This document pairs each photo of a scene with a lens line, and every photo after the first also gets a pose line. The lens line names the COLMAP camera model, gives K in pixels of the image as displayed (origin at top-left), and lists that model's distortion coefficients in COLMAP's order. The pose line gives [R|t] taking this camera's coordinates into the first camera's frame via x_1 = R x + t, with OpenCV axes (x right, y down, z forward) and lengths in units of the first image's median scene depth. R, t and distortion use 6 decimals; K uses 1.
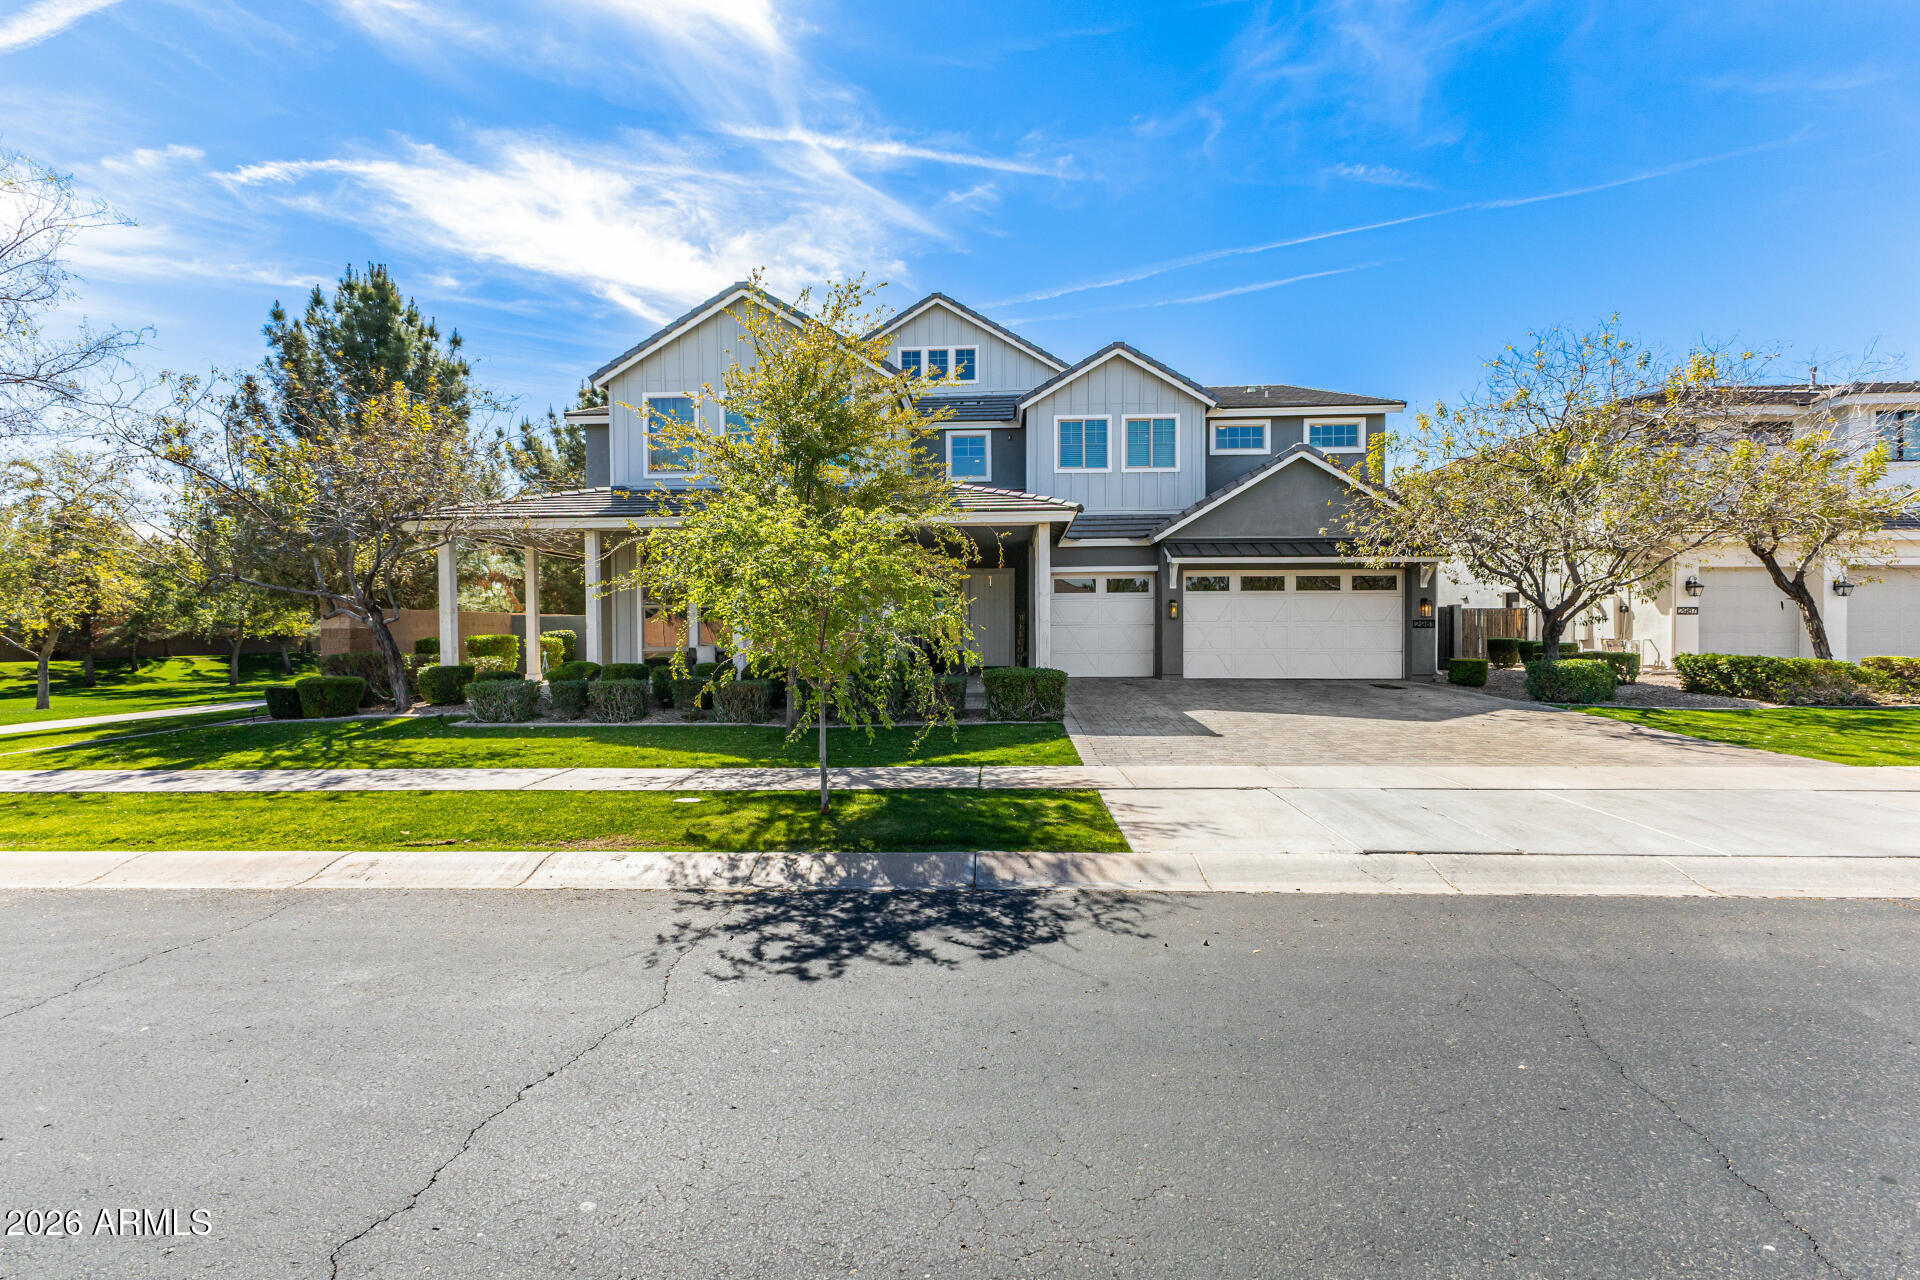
lens RADIAL K [[850.2, 0, 953.7], [0, 850.2, 633.1], [0, 0, 1]] dist [0.003679, -0.000301]
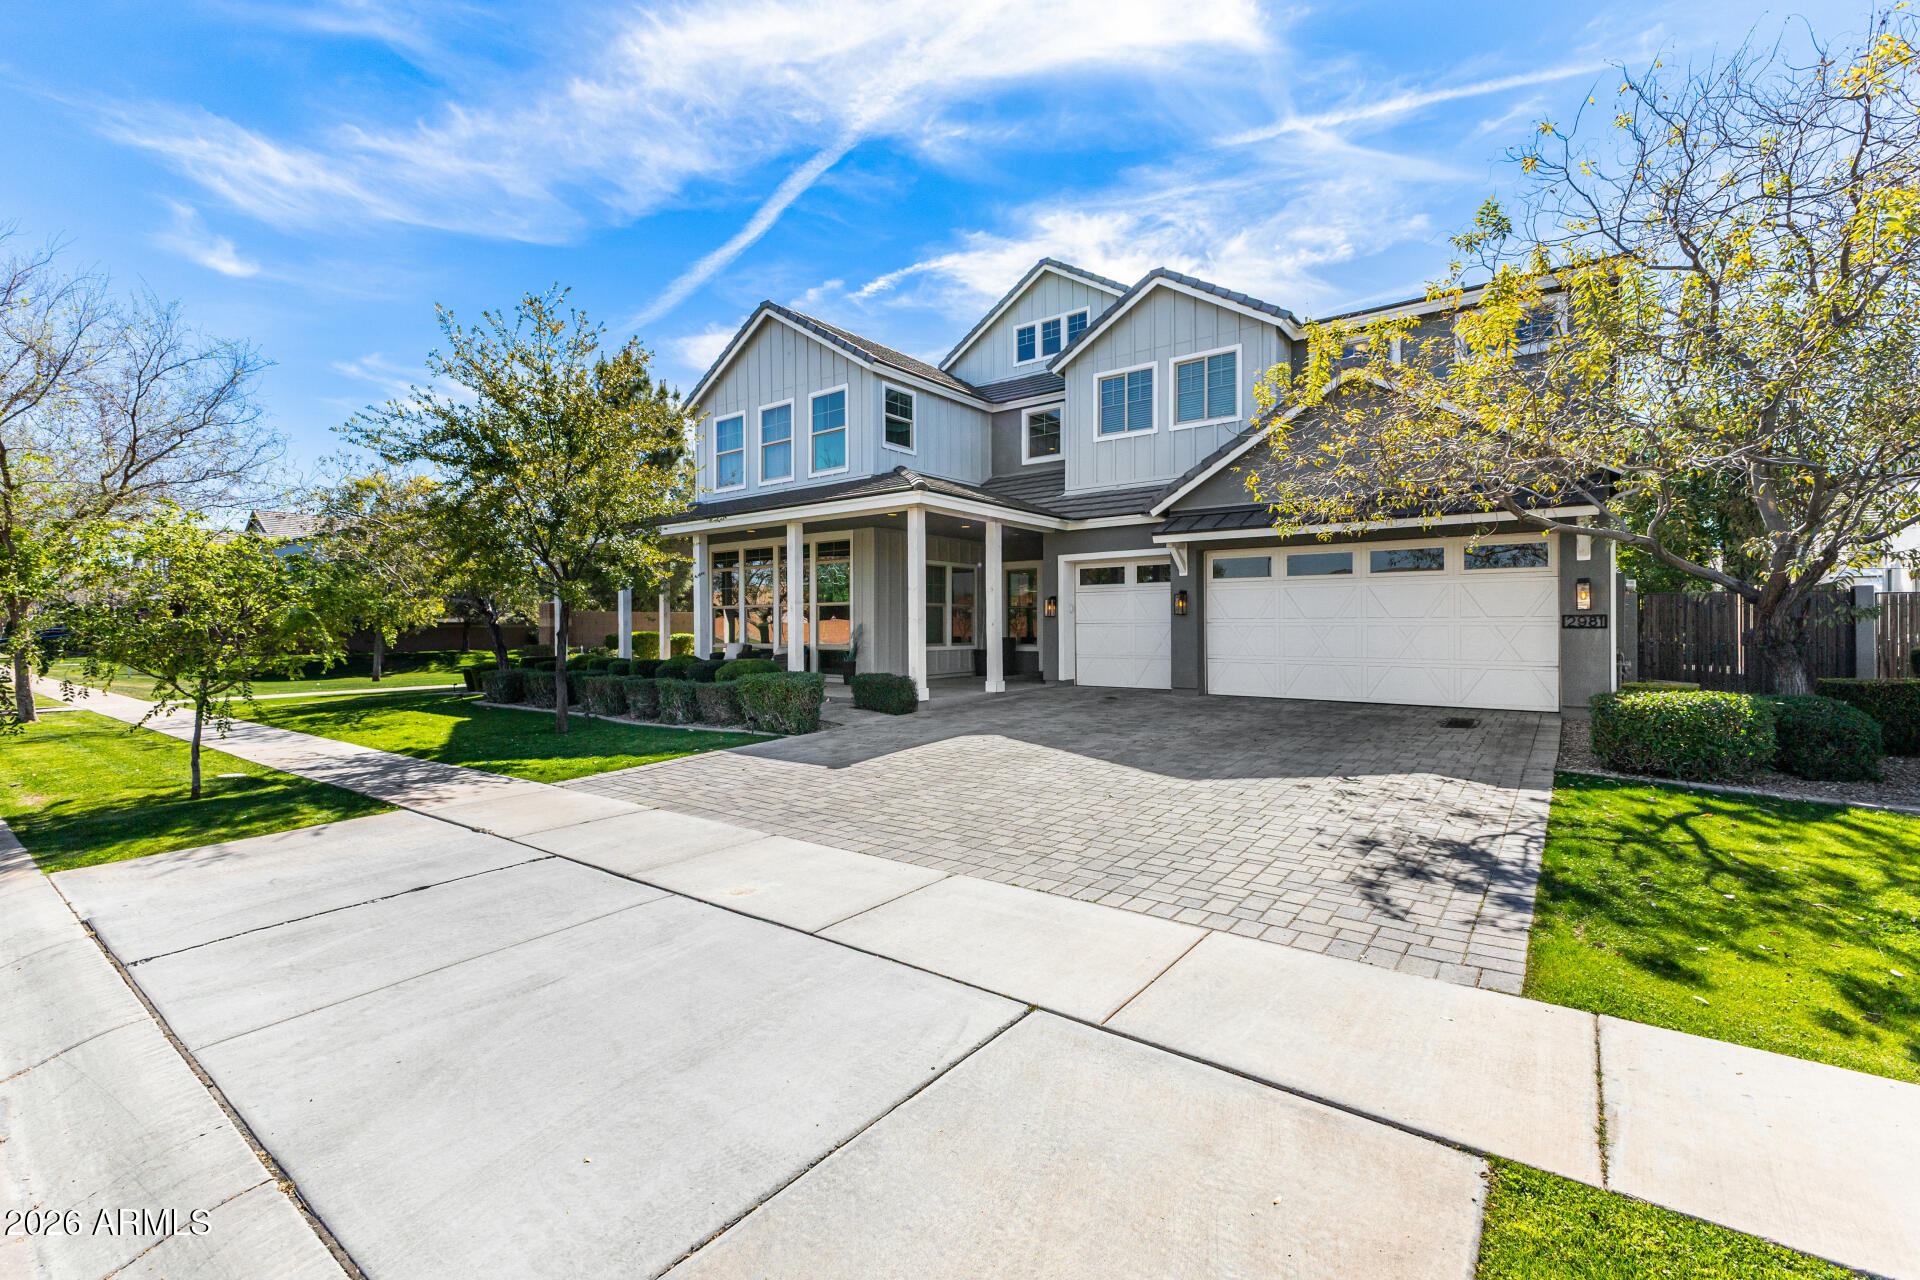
lens RADIAL K [[789.0, 0, 963.9], [0, 789.0, 608.8], [0, 0, 1]] dist [0.001112, 0.000509]
pose [[0.829764, -0.010116, -0.558022, 0.445785], [0.006369, 0.999942, -0.008658, -0.017014], [0.558078, 0.003630, 0.829781, 0.278426]]
